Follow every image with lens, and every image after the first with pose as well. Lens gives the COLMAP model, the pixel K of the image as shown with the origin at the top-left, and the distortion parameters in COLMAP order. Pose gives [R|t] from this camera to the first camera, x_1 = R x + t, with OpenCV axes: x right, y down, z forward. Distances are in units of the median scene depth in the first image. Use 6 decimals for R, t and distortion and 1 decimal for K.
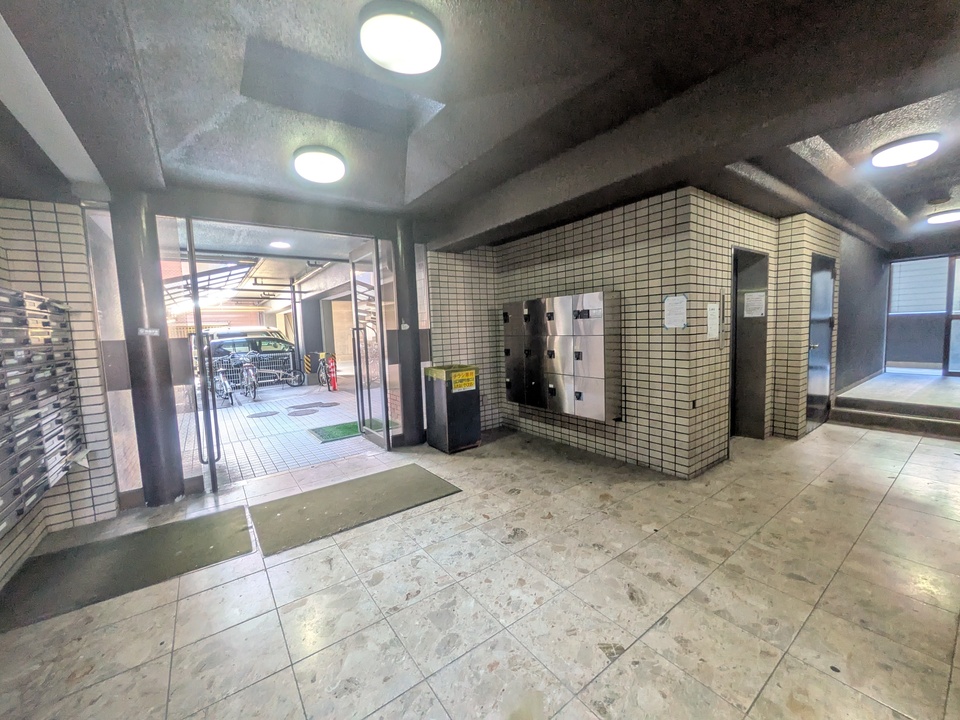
lens RADIAL K [[382.4, 0, 481.4], [0, 382.4, 359.9], [0, 0, 1]] dist [-0.000876, -0.000163]
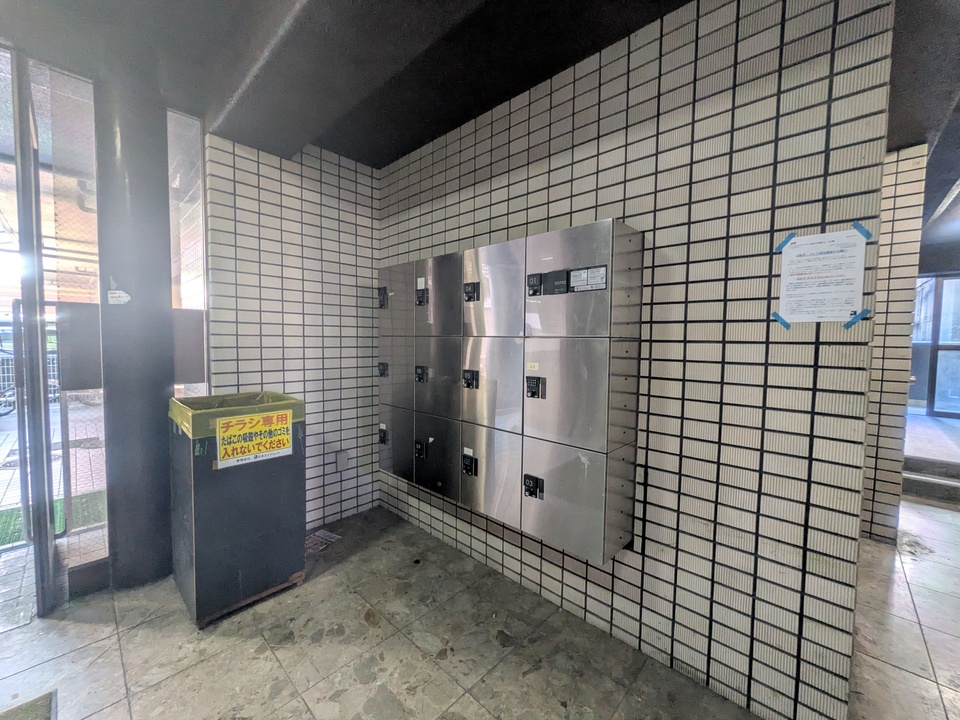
lens RADIAL K [[382.4, 0, 481.2], [0, 382.4, 361.1], [0, 0, 1]] dist [-0.000876, -0.000163]
pose [[0.981250, 0.043380, 0.187796, 0.112740], [-0.037003, 0.998617, -0.037335, -0.019639], [-0.189156, 0.029686, 0.981498, 0.576278]]
